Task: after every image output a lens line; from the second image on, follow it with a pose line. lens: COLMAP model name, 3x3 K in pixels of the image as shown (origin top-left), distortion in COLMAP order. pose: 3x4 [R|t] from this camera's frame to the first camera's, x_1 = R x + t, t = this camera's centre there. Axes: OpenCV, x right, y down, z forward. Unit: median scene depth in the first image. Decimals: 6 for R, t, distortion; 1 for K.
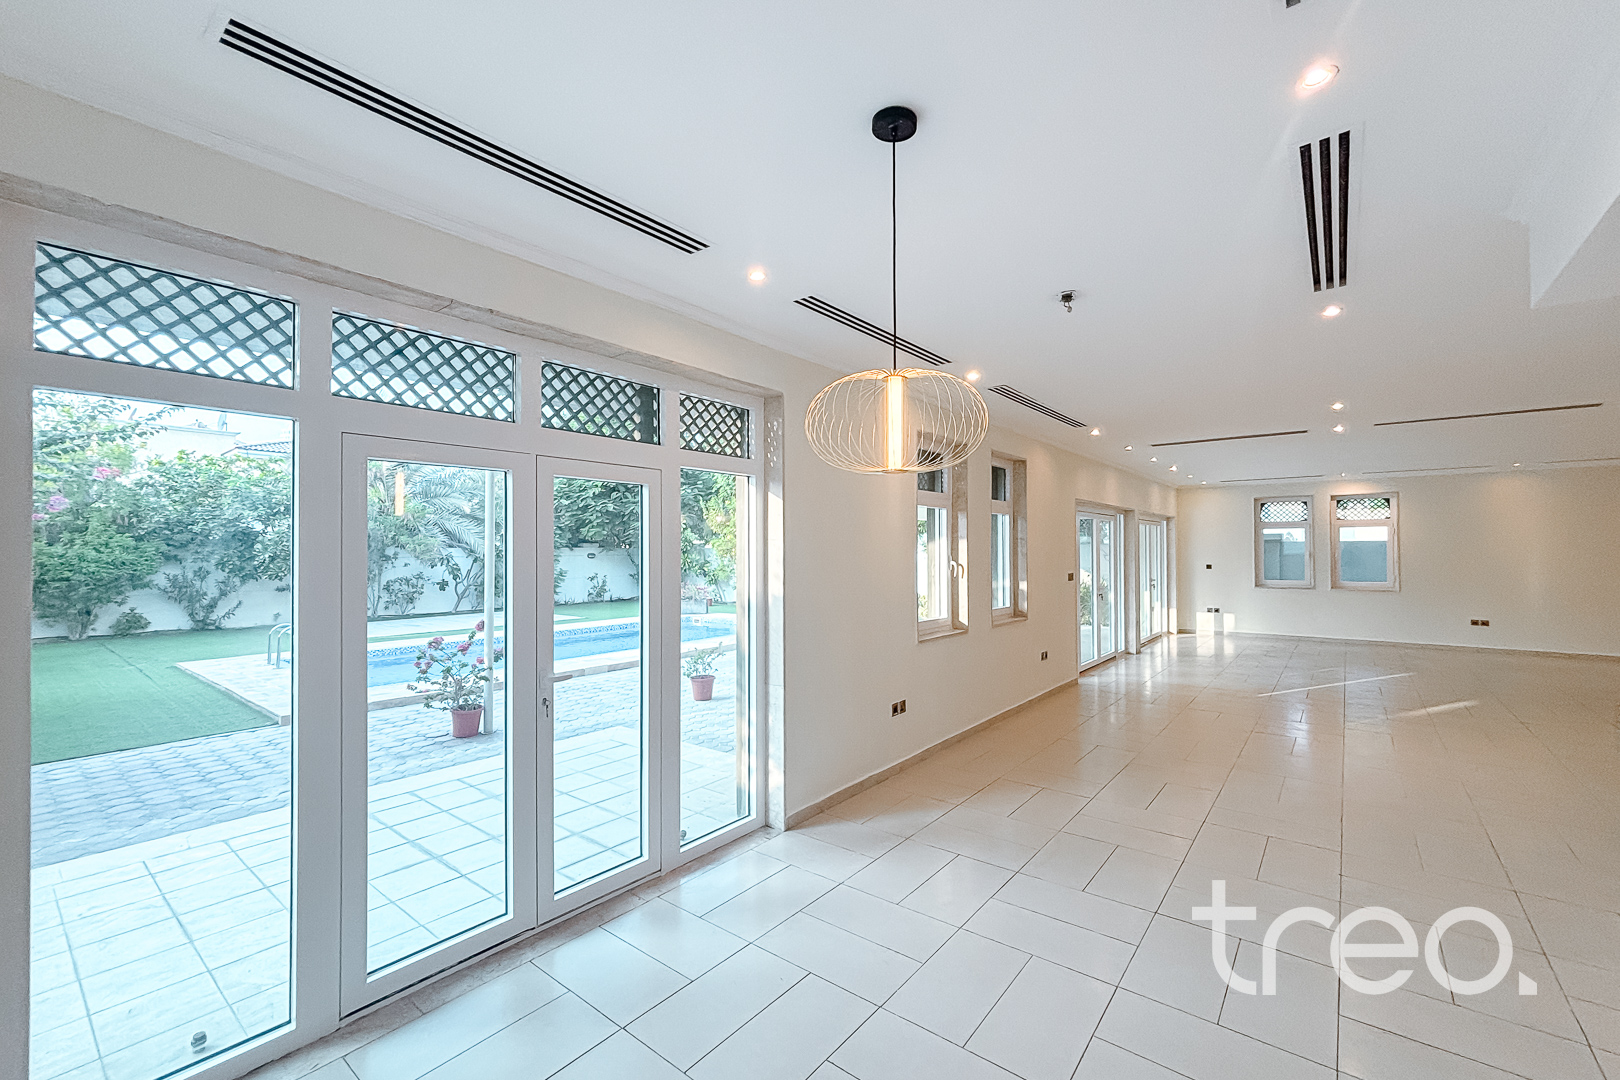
lens RADIAL K [[666.6, 0, 820.3], [0, 666.6, 545.0], [0, 0, 1]] dist [0.001785, -0.002832]
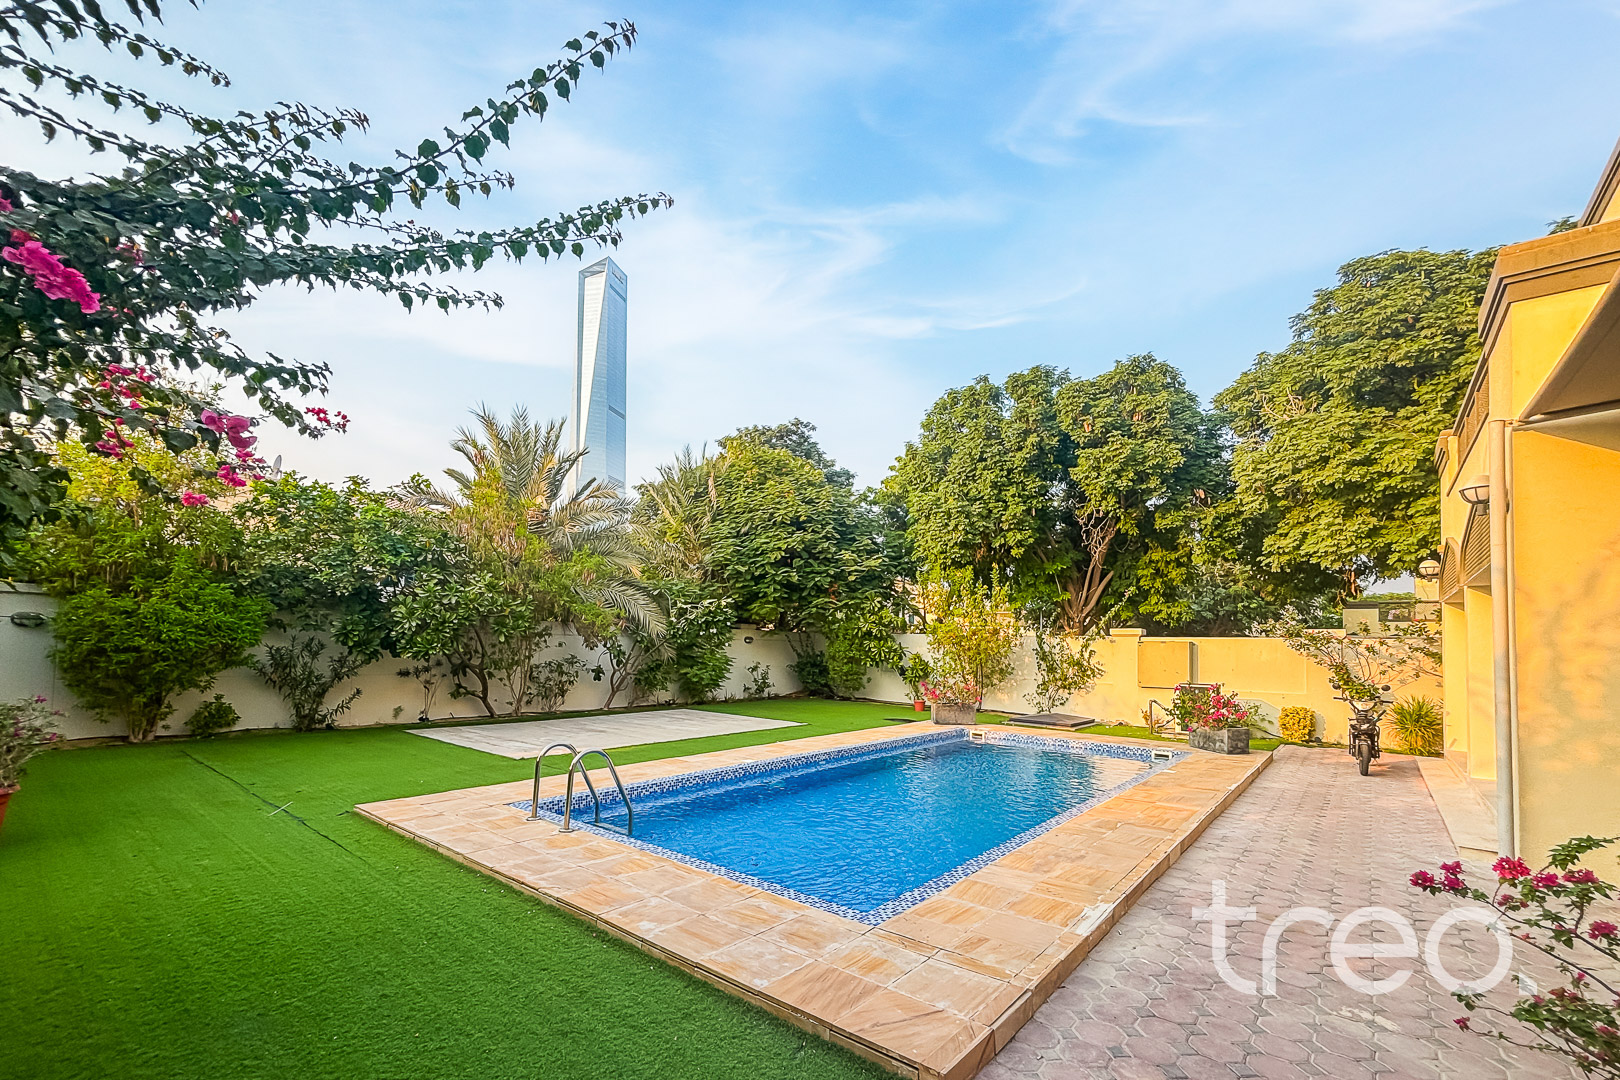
lens RADIAL K [[666.6, 0, 783.5], [0, 666.6, 621.8], [0, 0, 1]] dist [0.001785, -0.002832]
pose [[0.999477, 0.023313, -0.022404, -0.310890], [-0.023986, 0.999253, -0.030295, 0.018538], [0.021681, 0.030817, 0.999290, 0.232486]]
